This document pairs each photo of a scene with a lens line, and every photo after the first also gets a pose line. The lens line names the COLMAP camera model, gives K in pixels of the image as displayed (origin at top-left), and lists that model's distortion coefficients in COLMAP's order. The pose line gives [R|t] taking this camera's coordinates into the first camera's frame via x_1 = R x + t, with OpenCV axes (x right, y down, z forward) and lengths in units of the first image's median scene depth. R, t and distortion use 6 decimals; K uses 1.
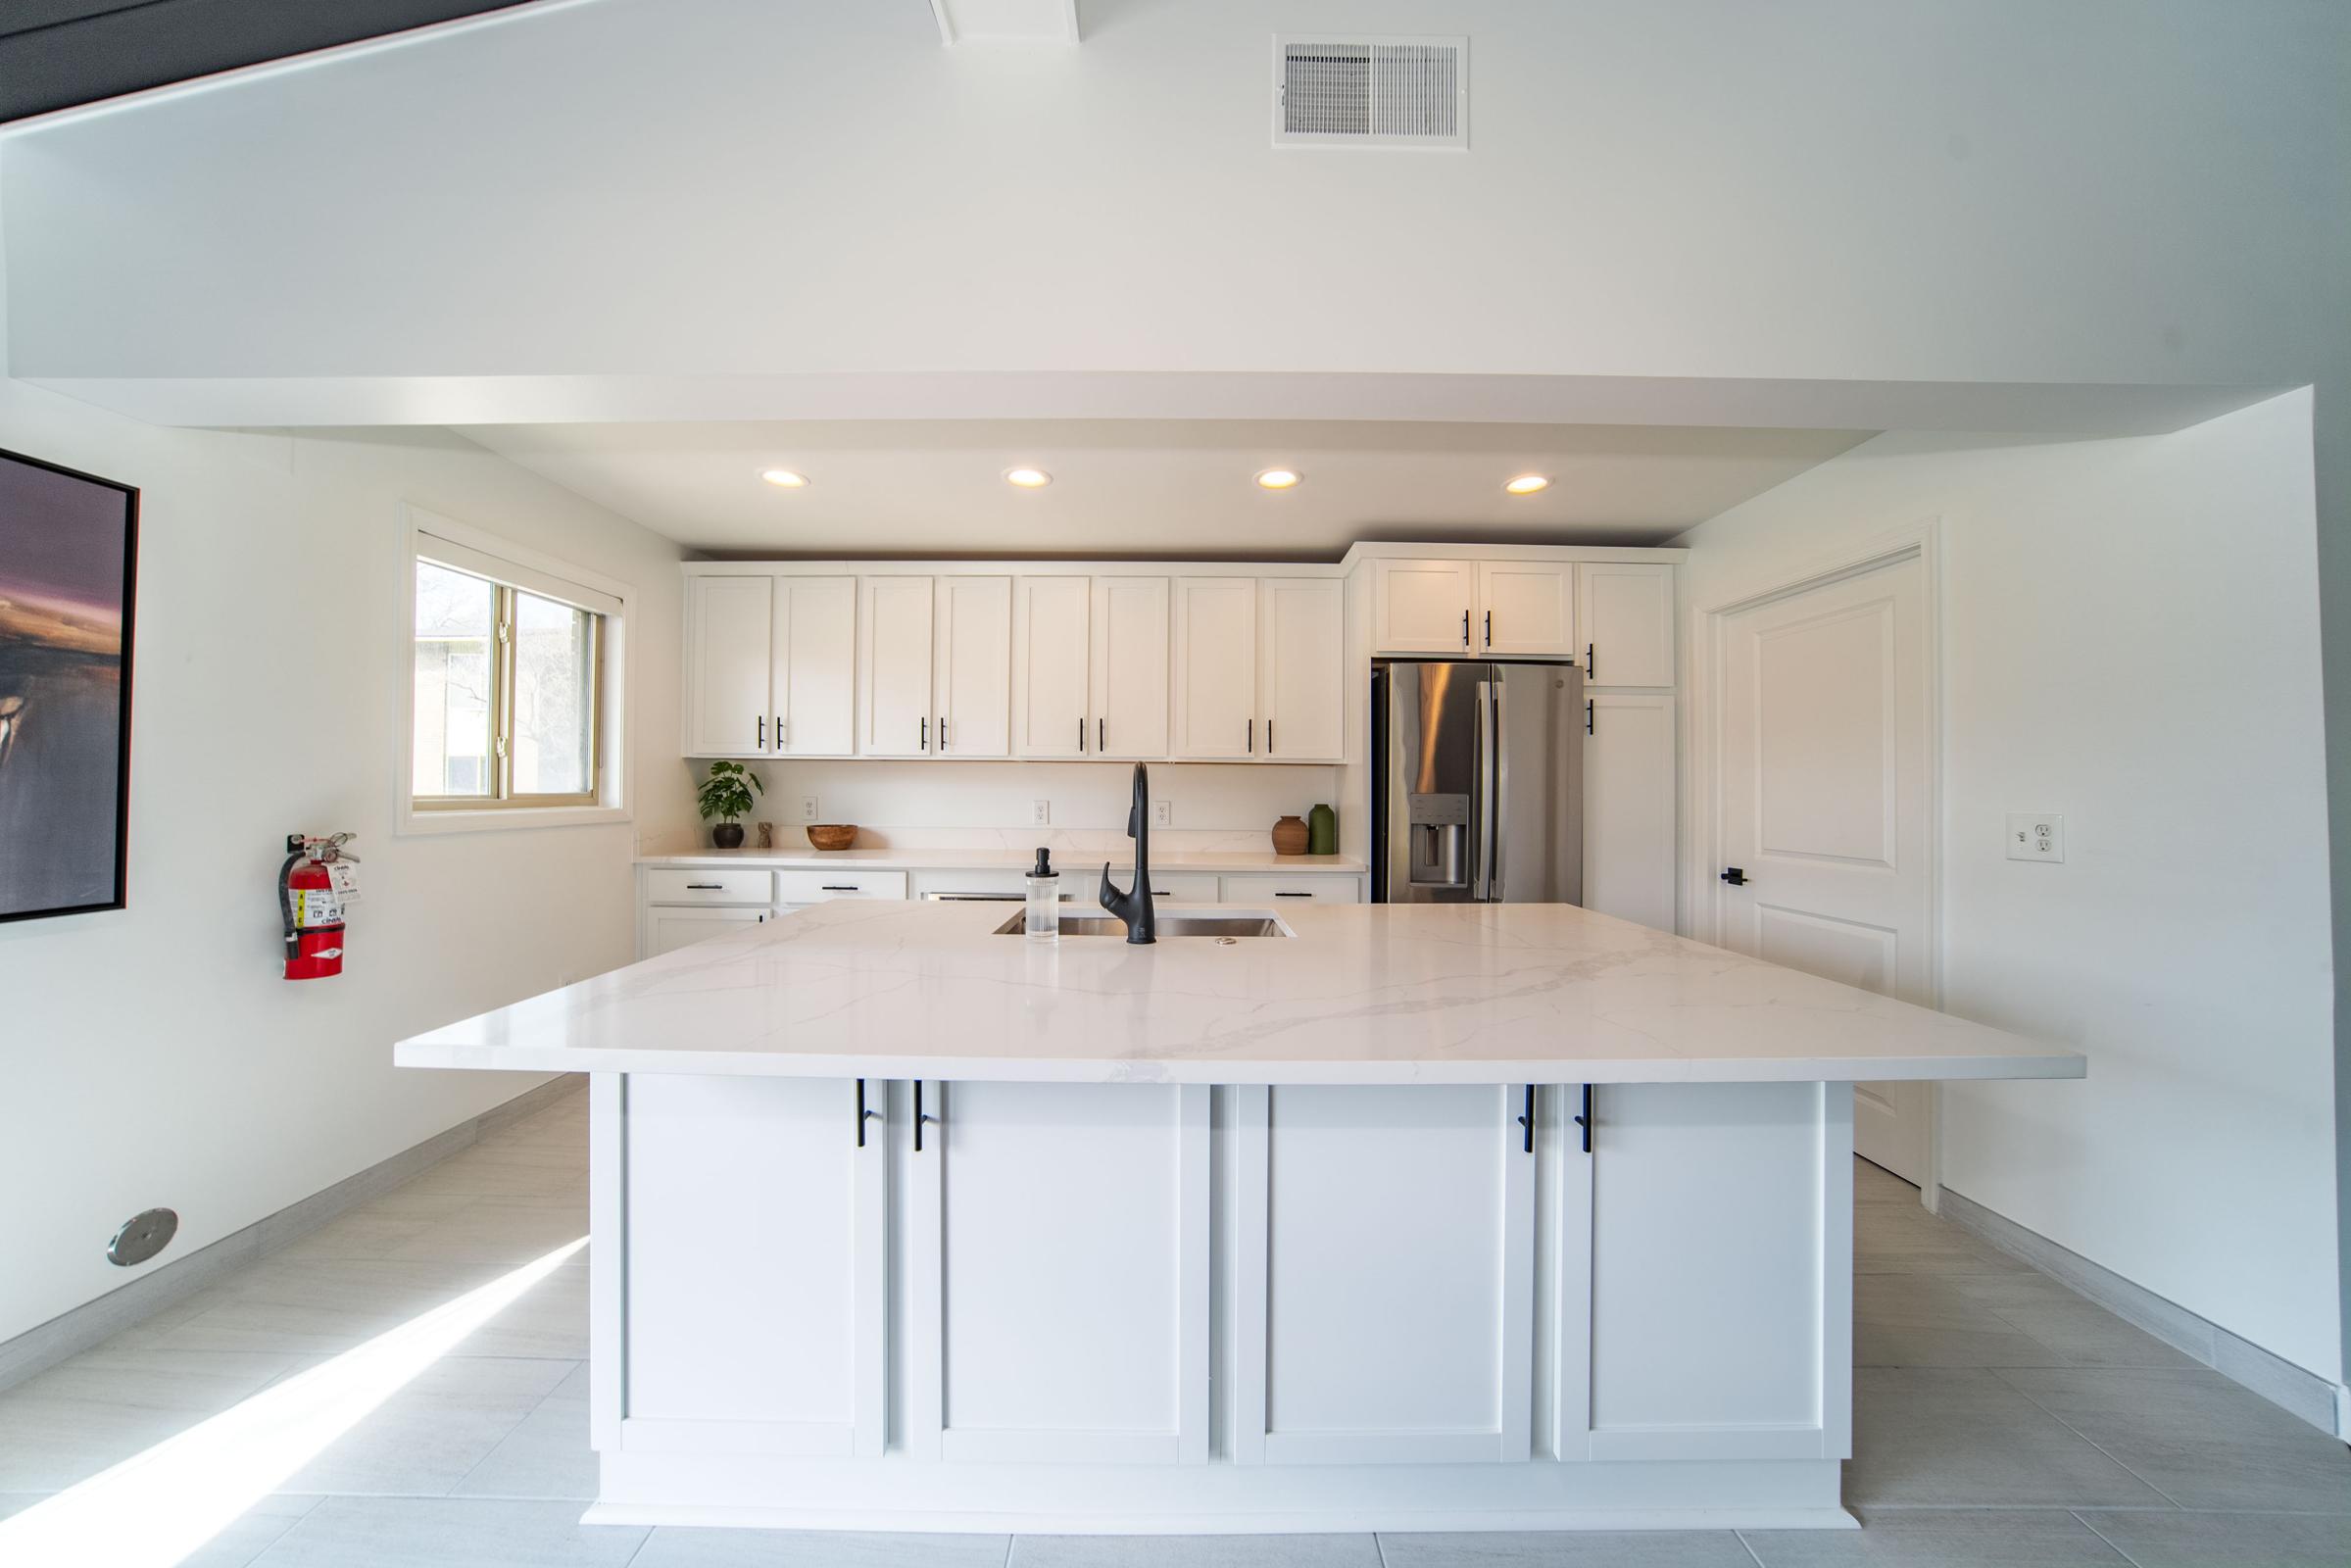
lens RADIAL K [[745.3, 0, 1175.5], [0, 745.3, 784.0], [0, 0, 1]] dist [-0.001216, -0.000040]
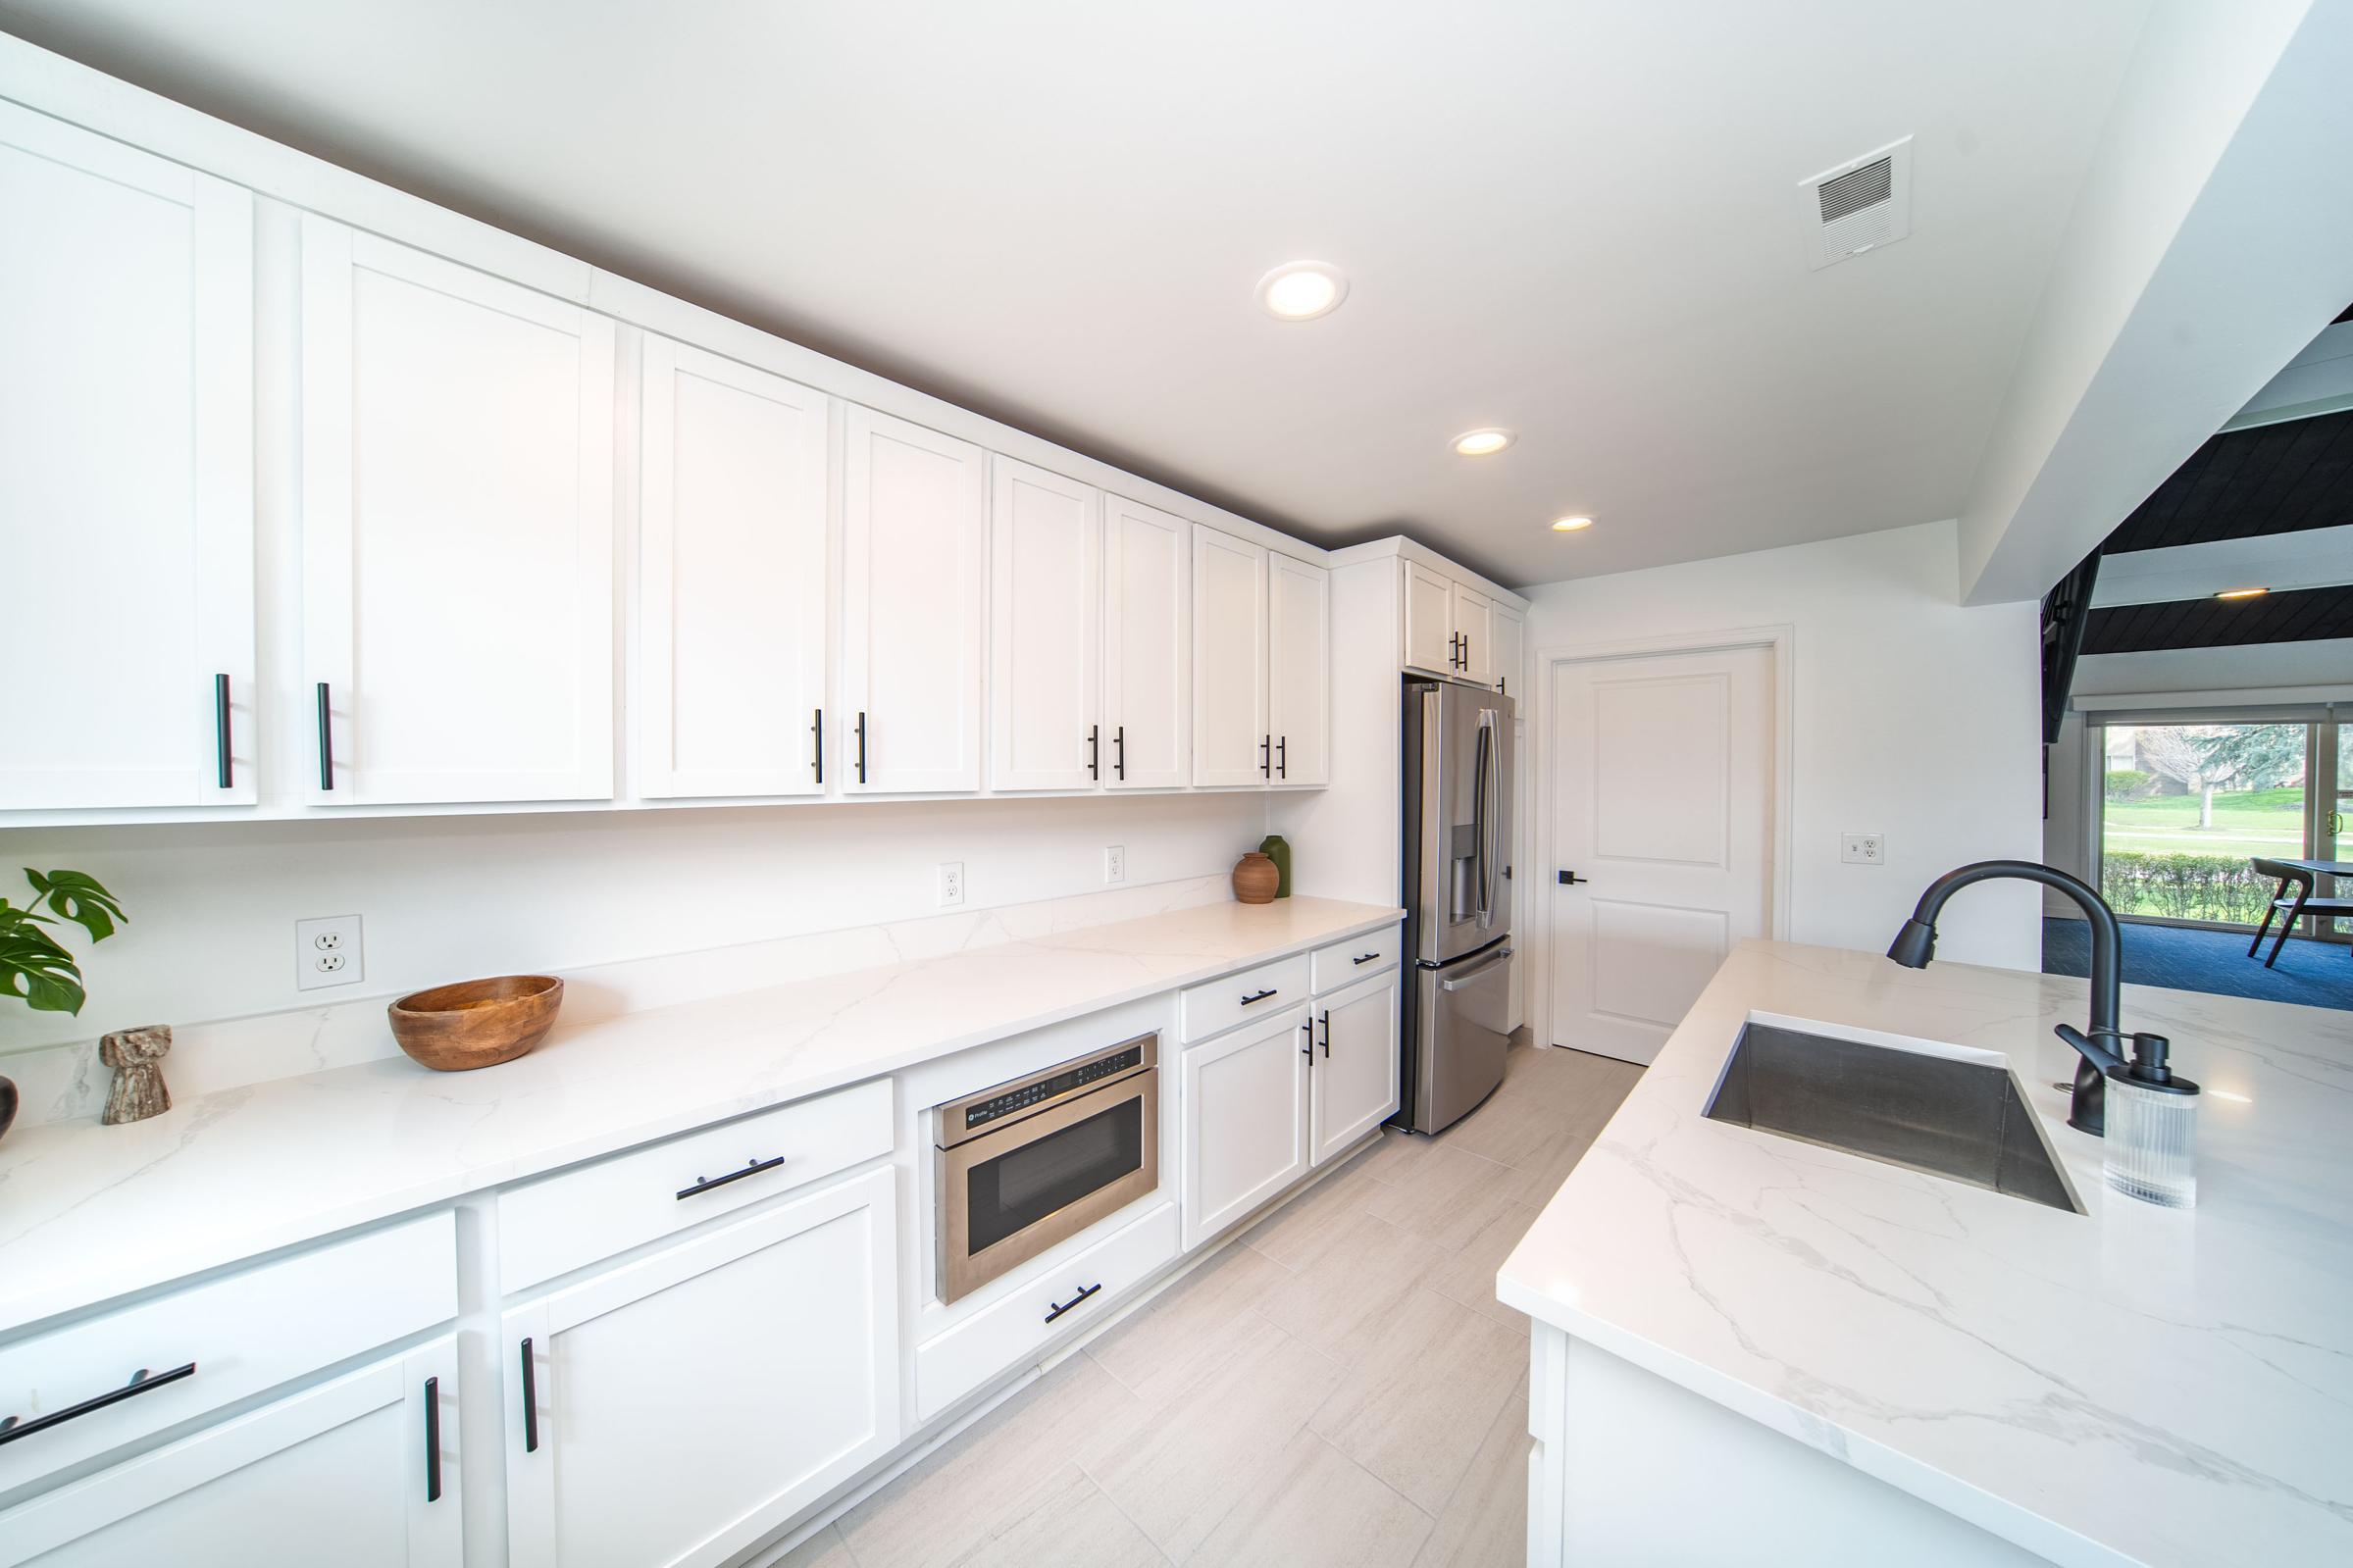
lens RADIAL K [[745.9, 0, 1176.5], [0, 745.9, 784.0], [0, 0, 1]] dist [-0.001216, -0.000040]
pose [[0.690680, -0.019881, 0.722887, -0.509622], [-0.001111, 0.999592, 0.028552, -0.056823], [-0.723160, -0.020523, 0.690376, 0.543386]]
